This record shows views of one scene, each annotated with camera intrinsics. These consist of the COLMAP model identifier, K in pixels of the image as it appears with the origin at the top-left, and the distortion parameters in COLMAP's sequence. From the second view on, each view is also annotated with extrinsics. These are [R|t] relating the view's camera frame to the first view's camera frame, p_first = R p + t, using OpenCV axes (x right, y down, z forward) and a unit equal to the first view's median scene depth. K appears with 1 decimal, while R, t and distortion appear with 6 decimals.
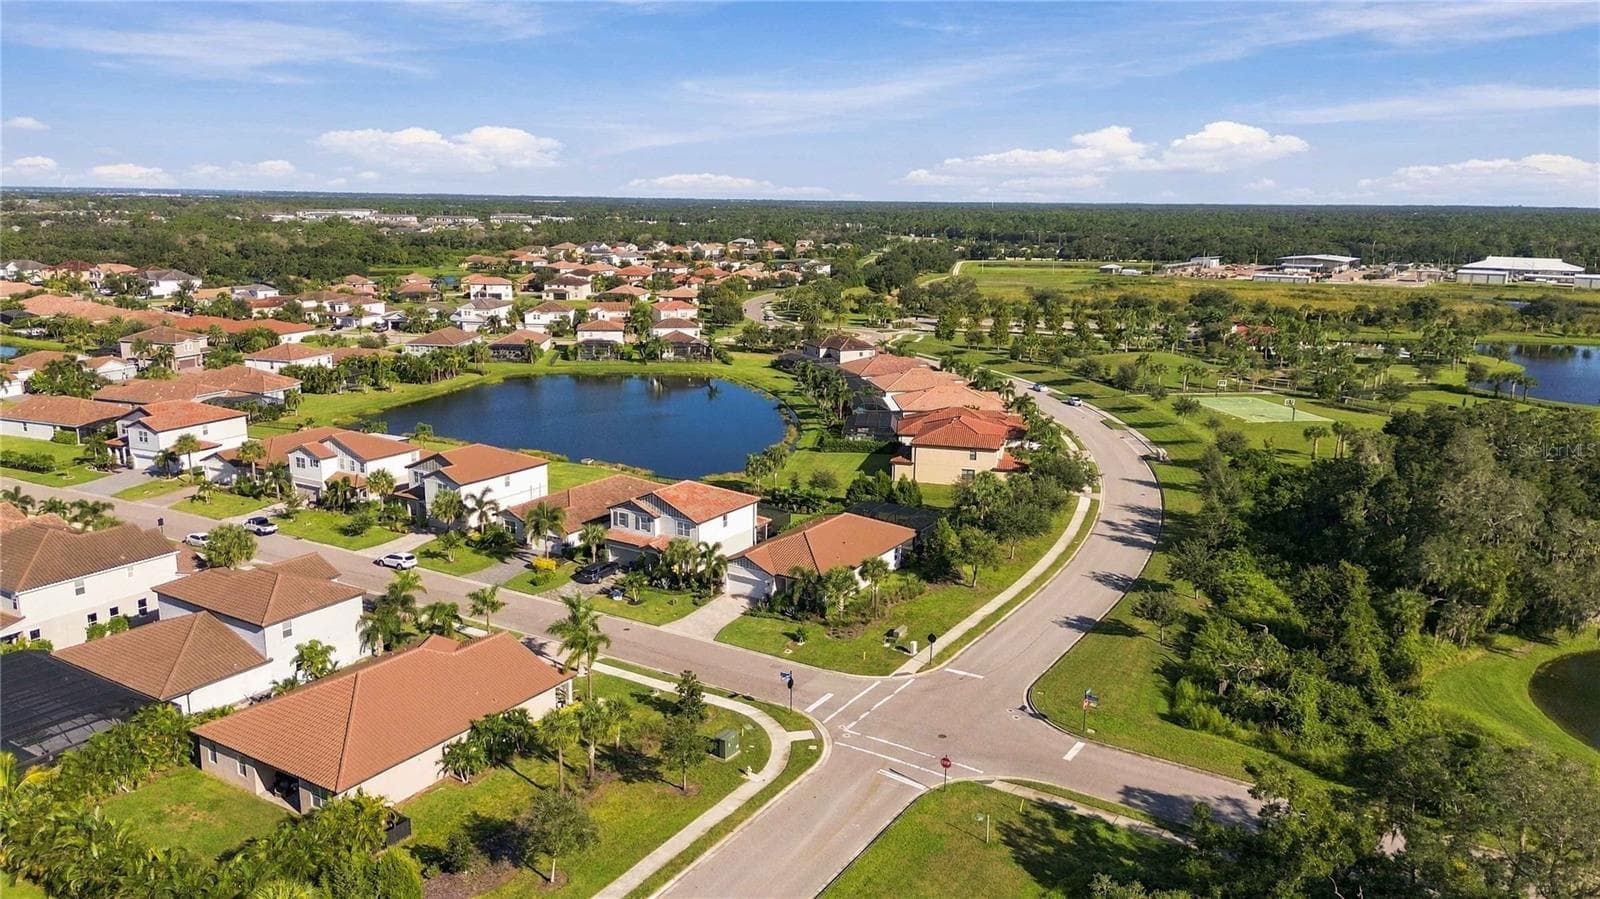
lens RADIAL K [[1144.6, 0, 798.2], [0, 1144.6, 411.7], [0, 0, 1]] dist [0.080608, -0.089378]
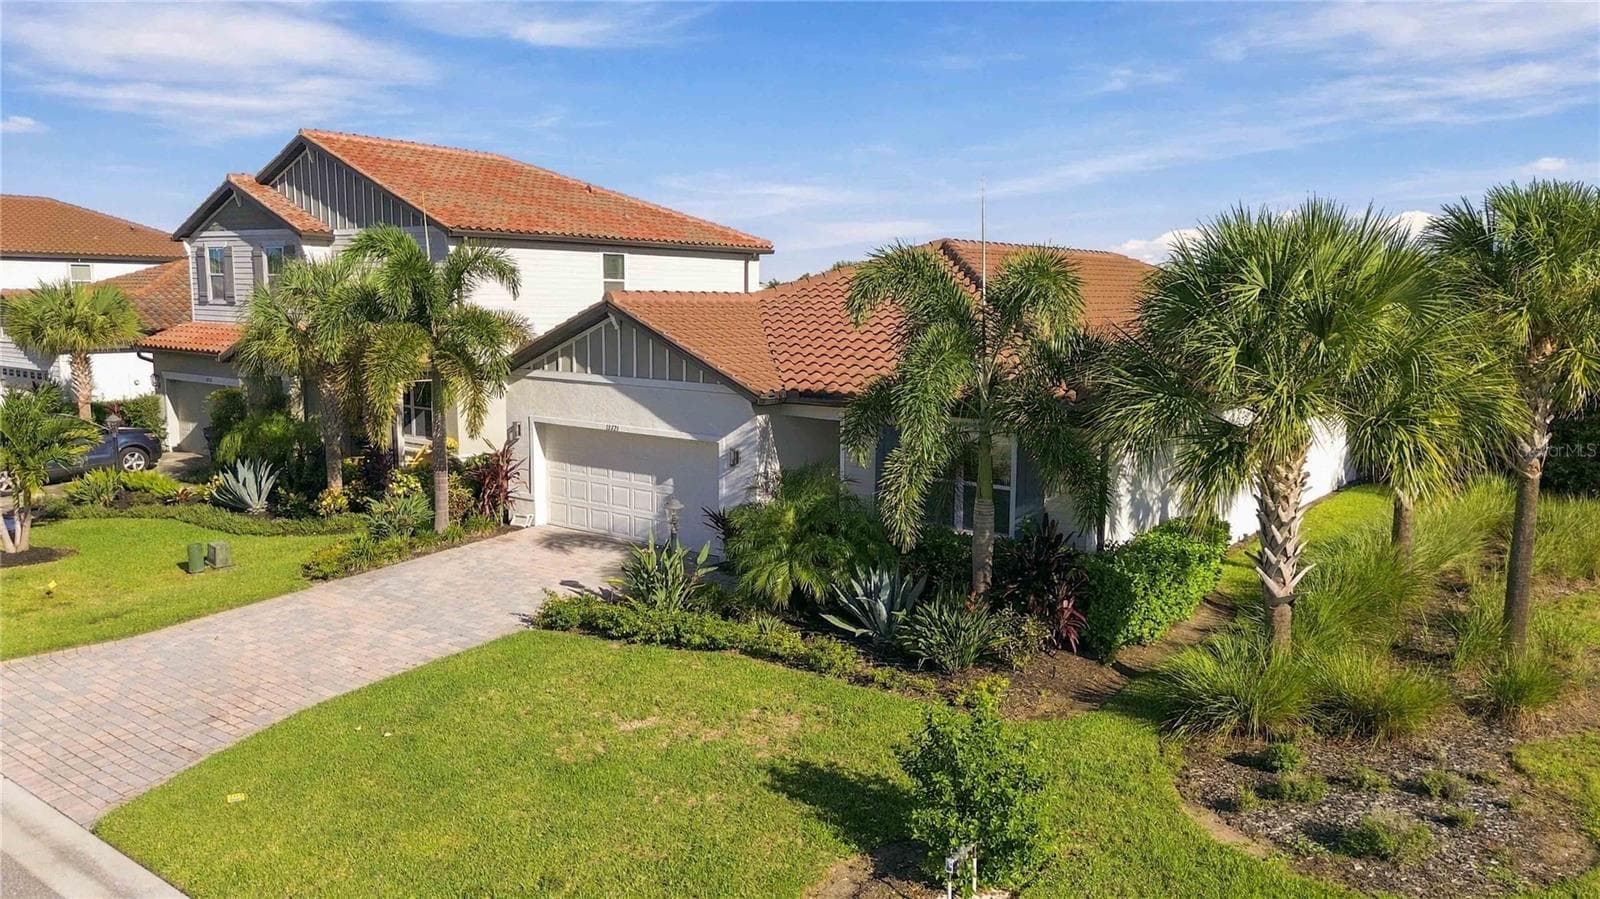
lens RADIAL K [[1134.6, 0, 795.5], [0, 1134.6, 453.3], [0, 0, 1]] dist [0.075456, -0.079682]
pose [[0.995135, 0.011408, -0.097857, -0.001192], [-0.016401, 0.998596, -0.050376, 0.152080], [0.097145, 0.051736, 0.993925, 0.806457]]
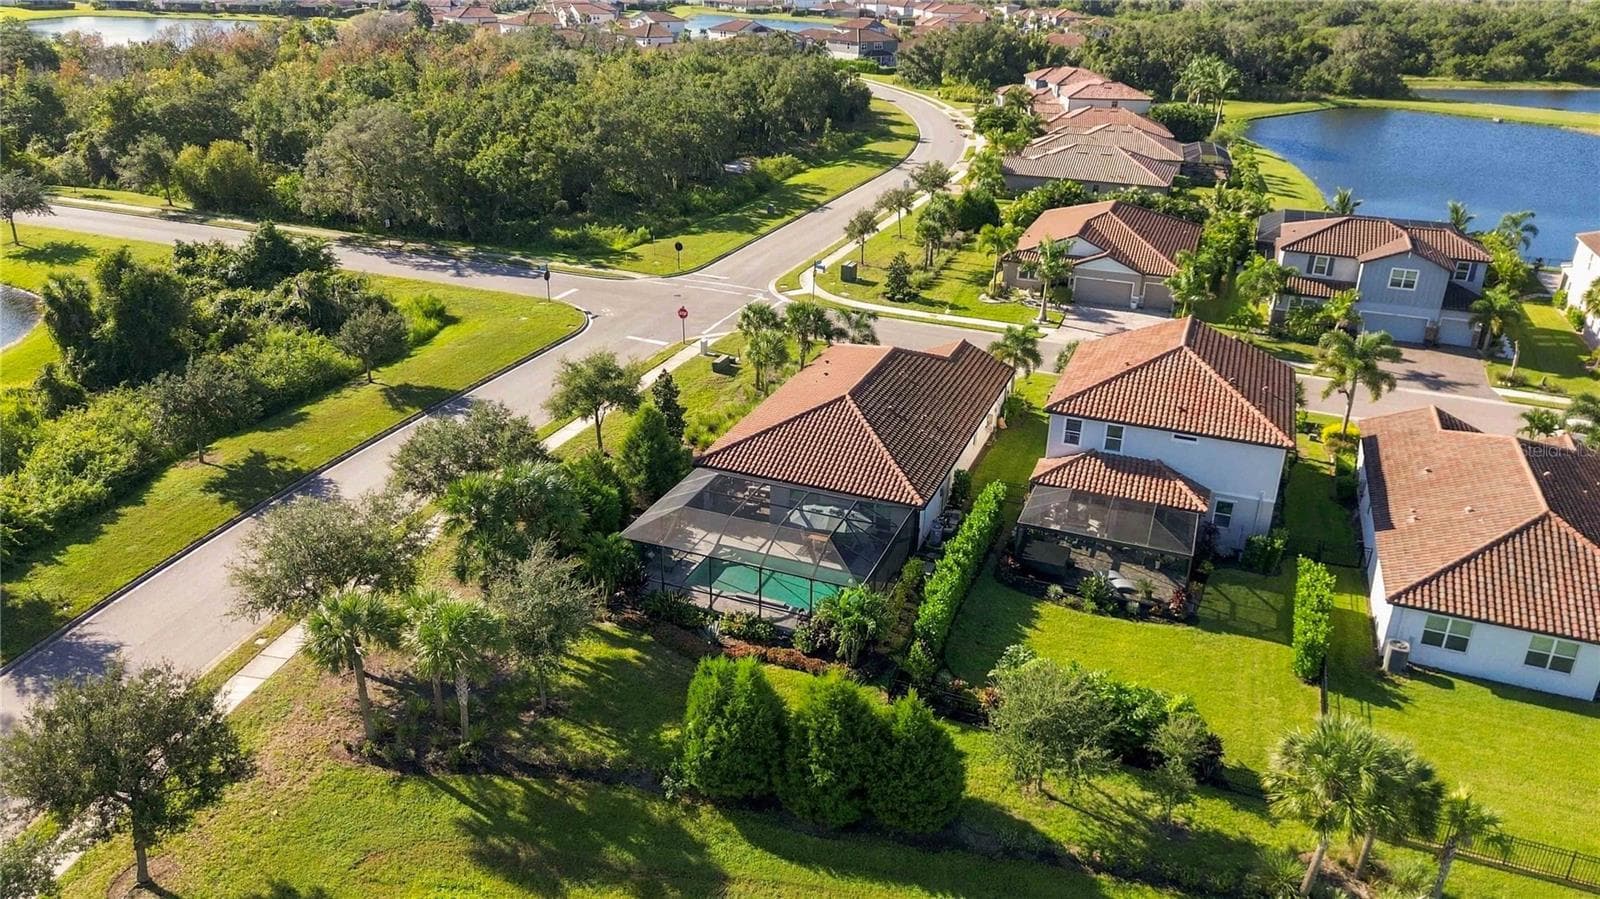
lens RADIAL K [[1134.6, 0, 795.5], [0, 1134.6, 453.3], [0, 0, 1]] dist [0.075456, -0.079682]
pose [[-0.983049, 0.039942, -0.178938, 0.160137], [-0.069464, 0.822075, 0.565127, -0.175926], [0.169672, 0.567977, -0.805365, 1.493076]]
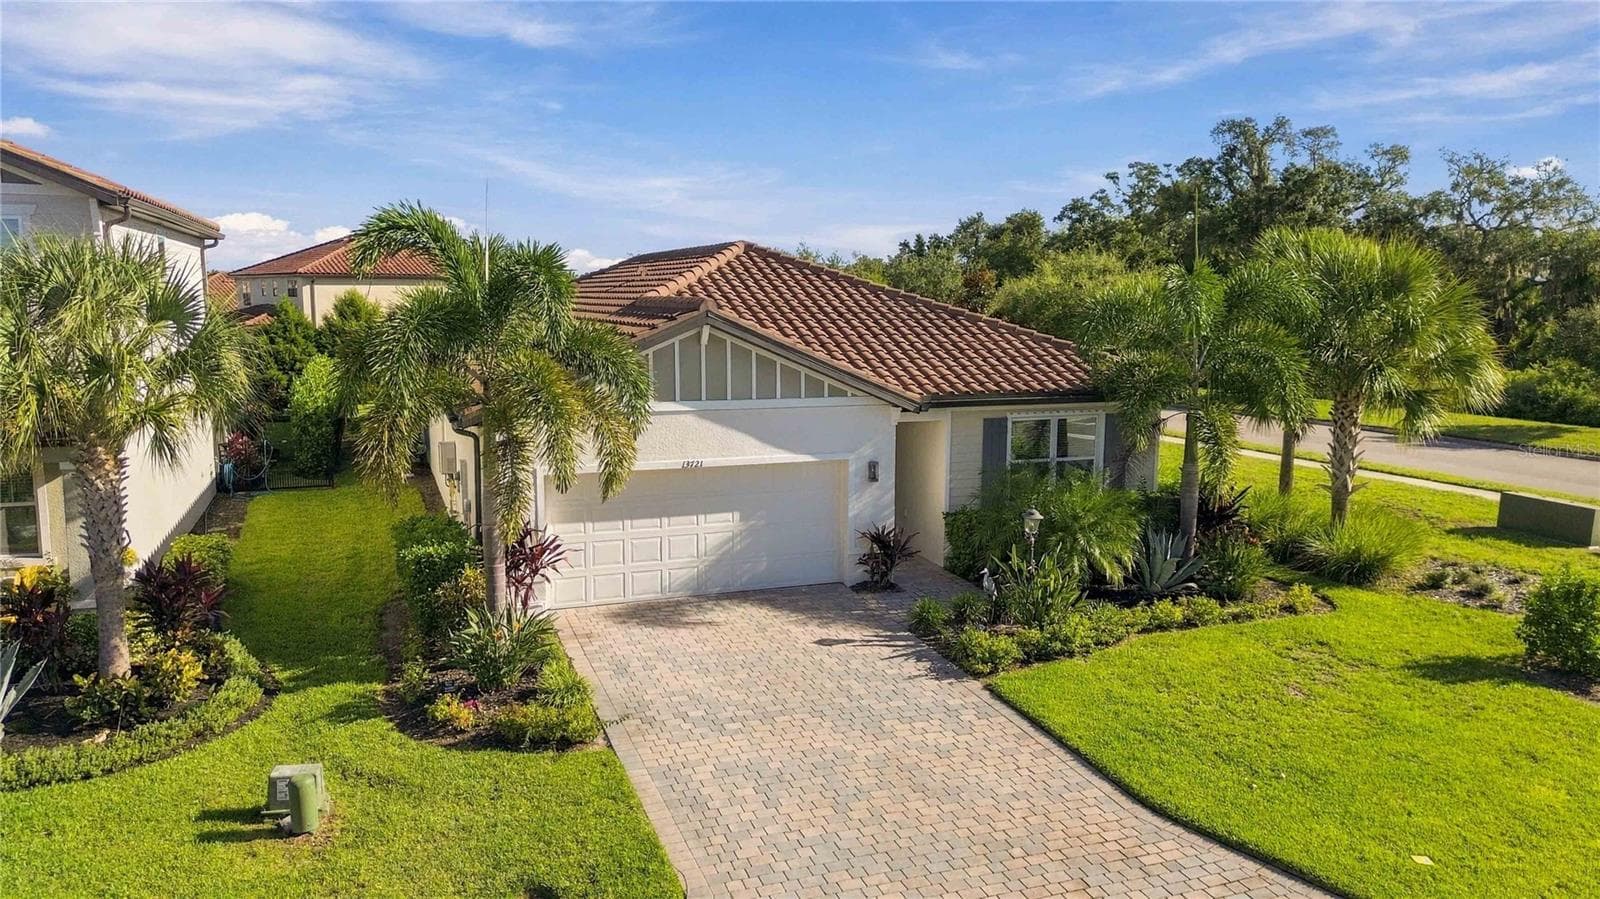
lens RADIAL K [[1134.6, 0, 795.5], [0, 1134.6, 453.3], [0, 0, 1]] dist [0.075456, -0.079682]
pose [[0.610021, -0.121789, 0.782970, -0.148993], [0.150674, 0.987918, 0.036275, 0.135491], [-0.777928, 0.095845, 0.621001, 0.876666]]
